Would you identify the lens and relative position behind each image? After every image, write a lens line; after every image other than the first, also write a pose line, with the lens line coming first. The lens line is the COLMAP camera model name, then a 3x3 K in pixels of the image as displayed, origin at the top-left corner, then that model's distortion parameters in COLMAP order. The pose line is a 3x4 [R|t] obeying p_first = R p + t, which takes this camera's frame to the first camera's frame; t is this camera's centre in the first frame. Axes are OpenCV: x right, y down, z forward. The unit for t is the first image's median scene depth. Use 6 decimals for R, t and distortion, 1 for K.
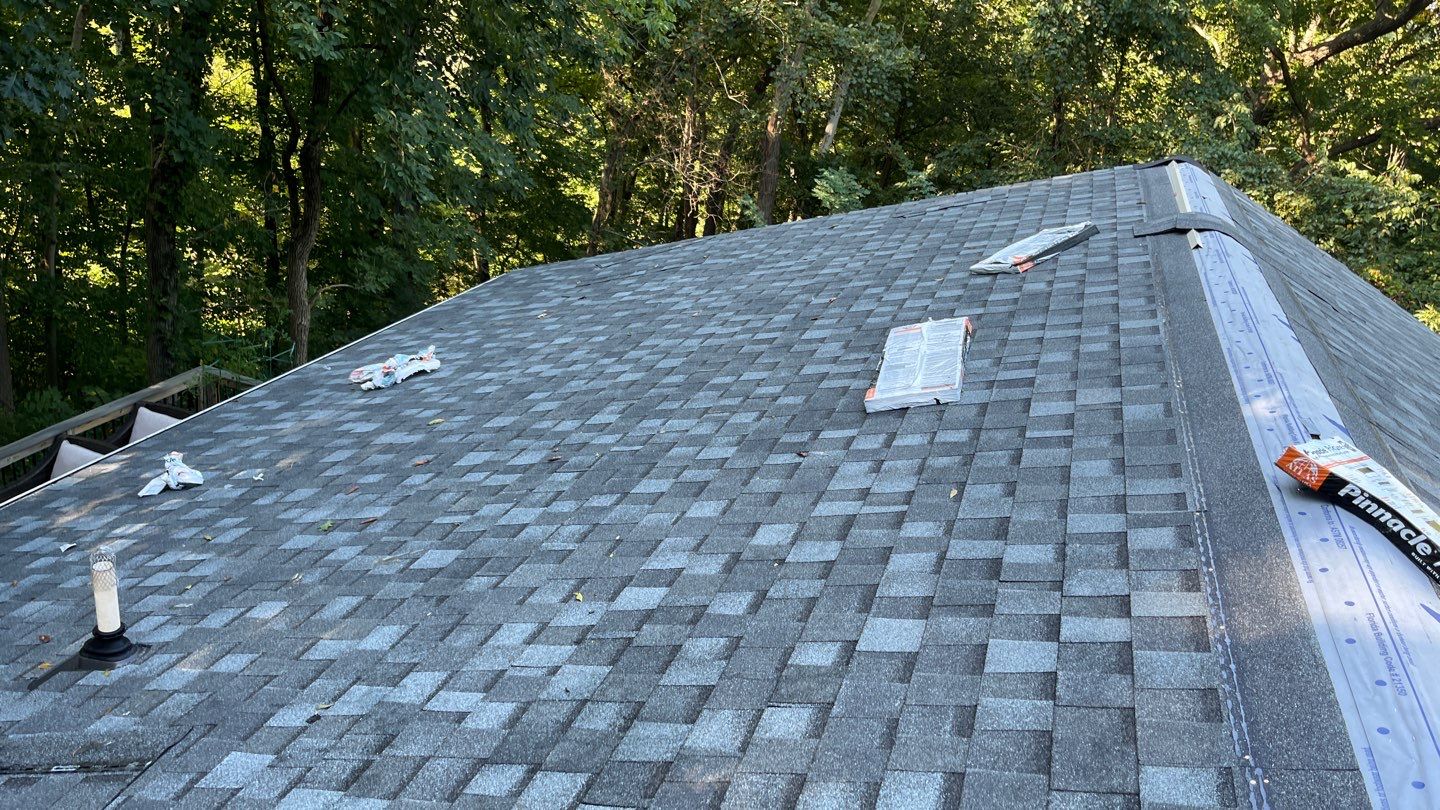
lens RADIAL K [[1080.8, 0, 719.4], [0, 1080.8, 414.9], [0, 0, 1]] dist [0.048509, -0.071264]
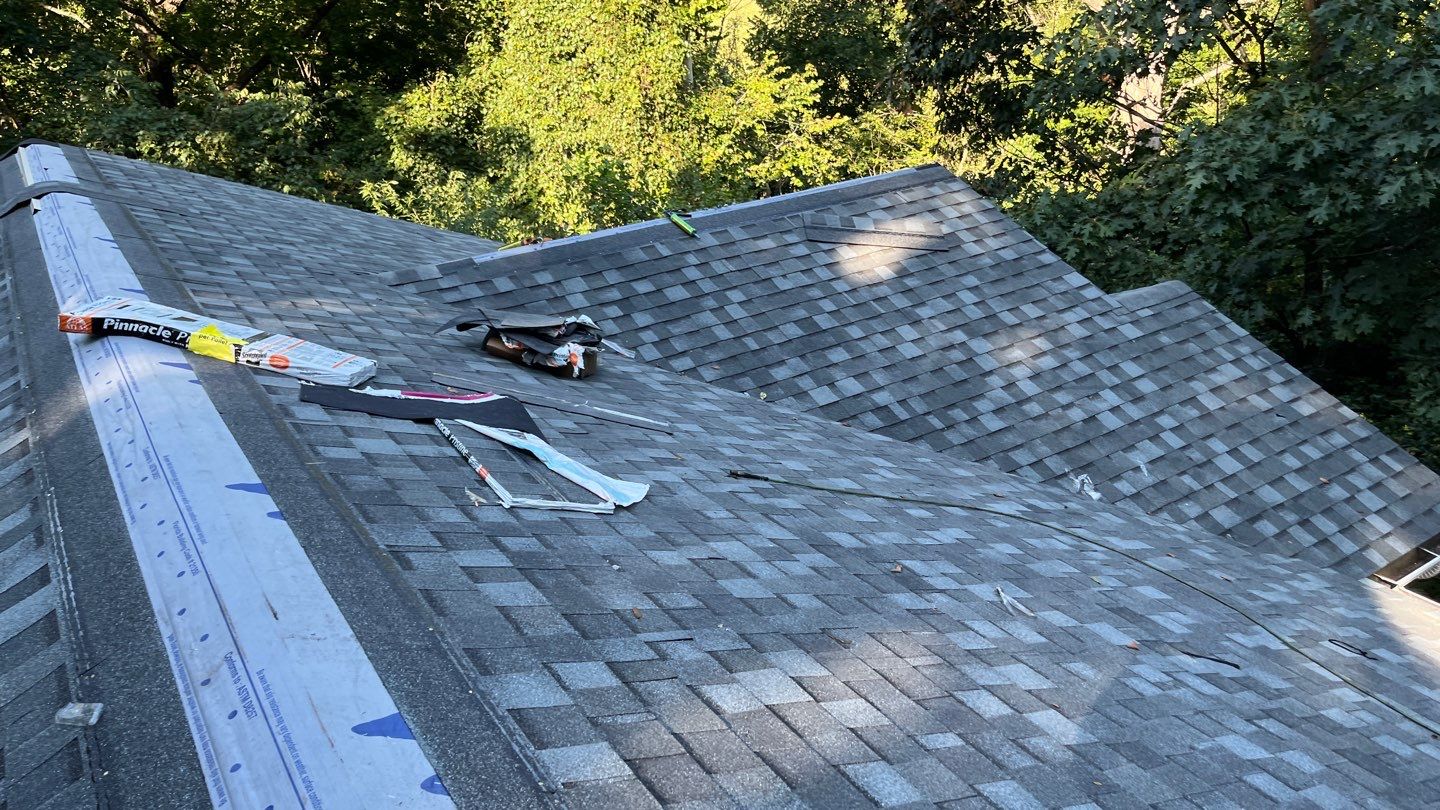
lens RADIAL K [[1080.8, 0, 719.4], [0, 1080.8, 414.9], [0, 0, 1]] dist [0.048509, -0.071264]
pose [[0.595505, -0.488502, 0.637762, 0.040631], [0.463383, 0.857371, 0.224035, 0.130164], [-0.656240, 0.162114, 0.736932, -0.343376]]
